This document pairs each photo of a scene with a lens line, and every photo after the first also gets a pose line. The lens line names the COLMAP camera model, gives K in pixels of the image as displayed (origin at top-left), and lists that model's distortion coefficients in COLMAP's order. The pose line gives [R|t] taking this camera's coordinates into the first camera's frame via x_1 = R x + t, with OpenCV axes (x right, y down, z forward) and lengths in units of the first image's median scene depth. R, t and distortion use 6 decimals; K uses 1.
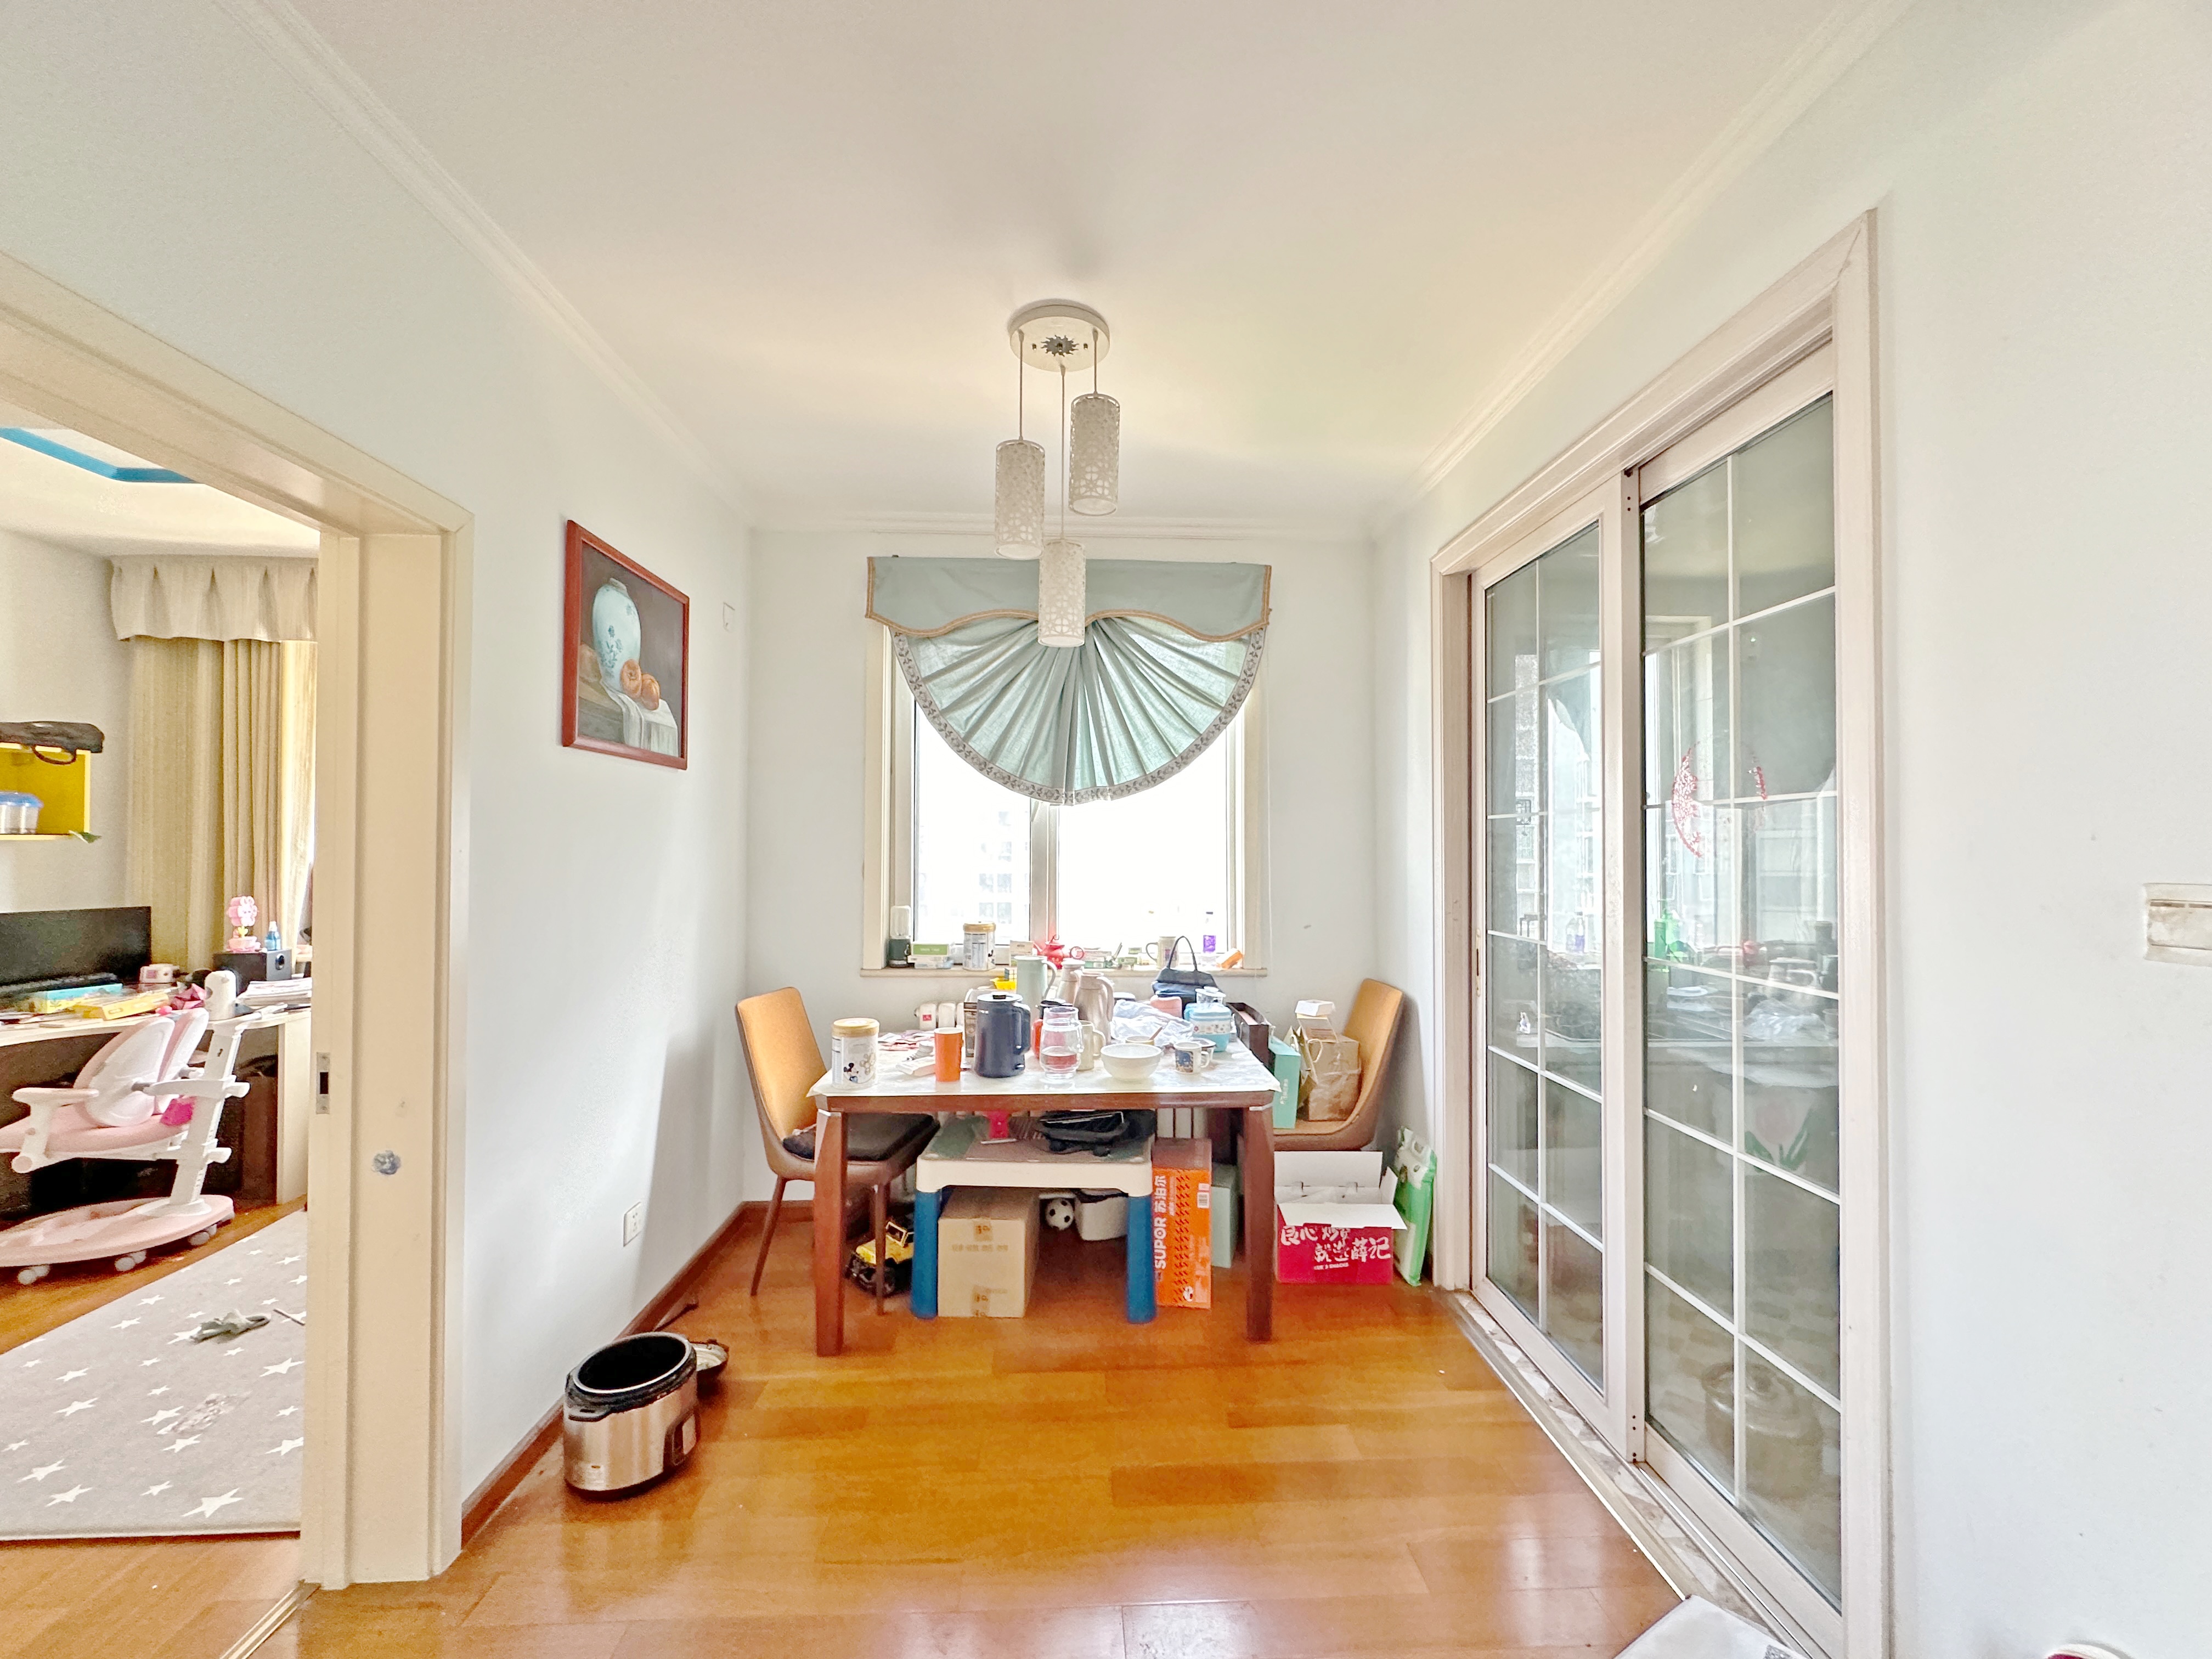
lens RADIAL K [[880.5, 0, 1117.5], [0, 880.5, 836.6], [0, 0, 1]] dist [-0.001512, 0.000292]
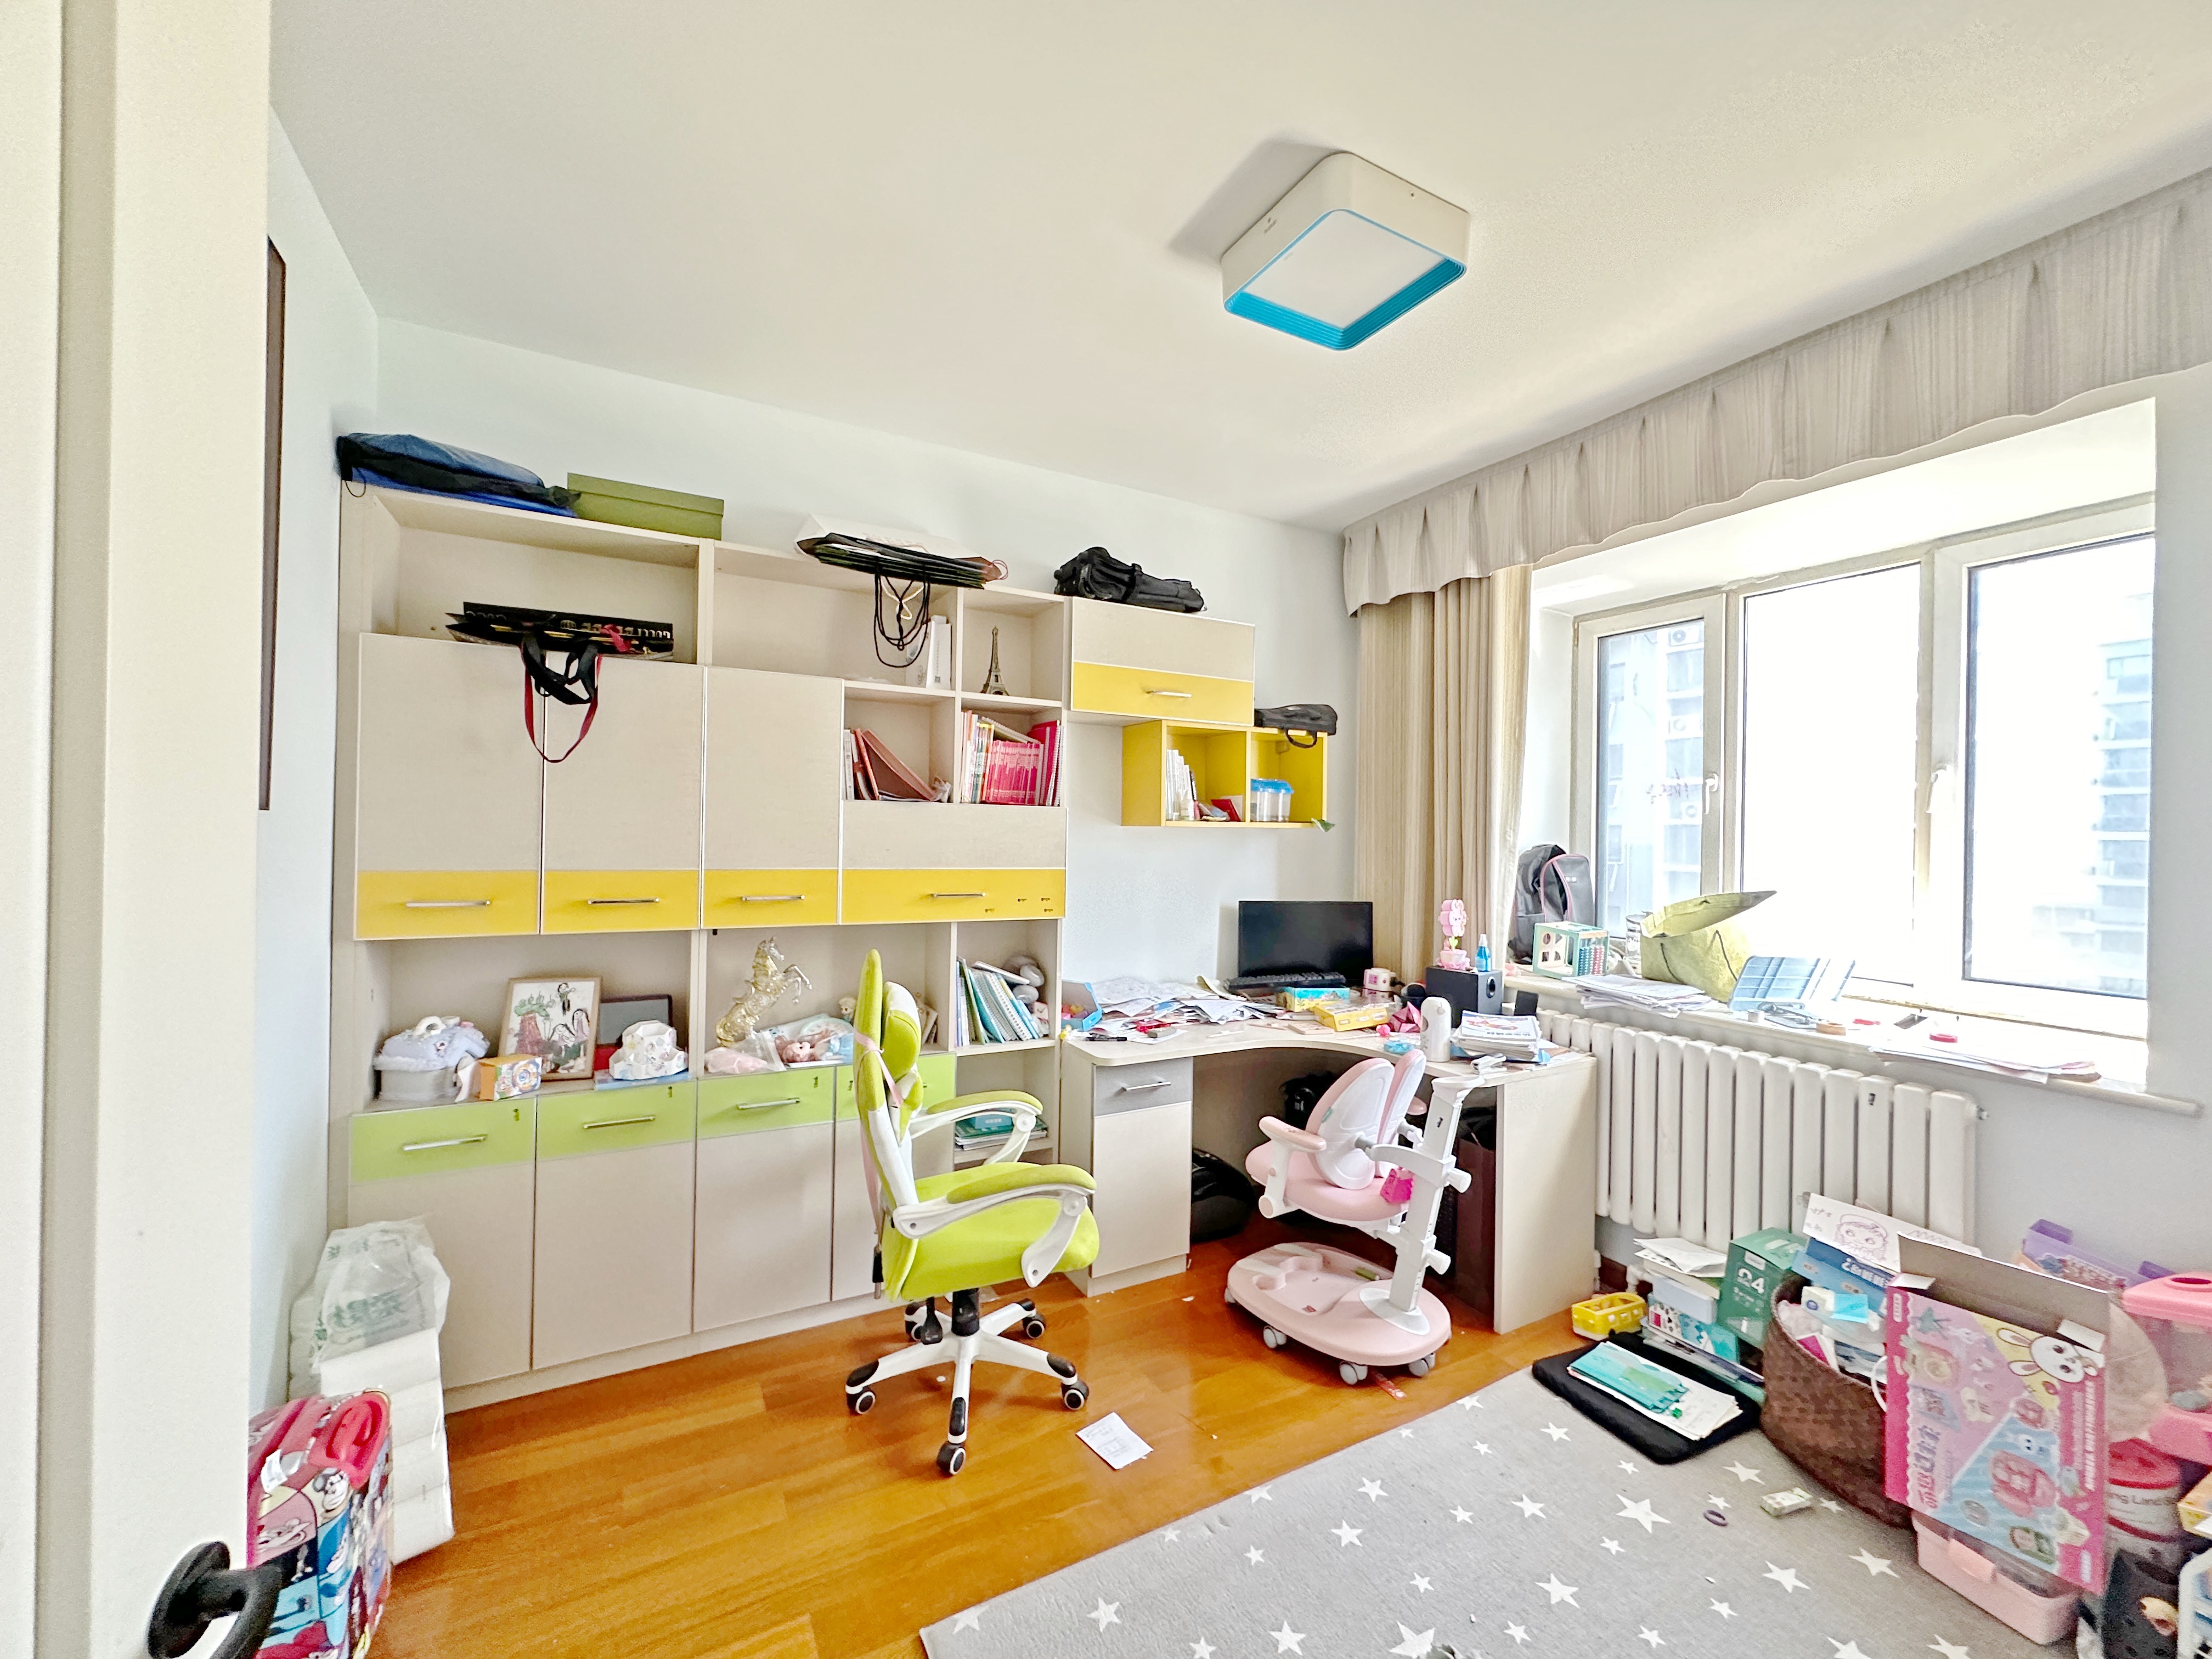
lens RADIAL K [[880.5, 0, 1112.2], [0, 880.5, 831.8], [0, 0, 1]] dist [-0.001512, 0.000292]
pose [[0.435448, 0.001068, -0.900213, -0.442597], [-0.001260, 0.999999, 0.000577, 0.007115], [0.900213, 0.000883, 0.435449, 0.402299]]
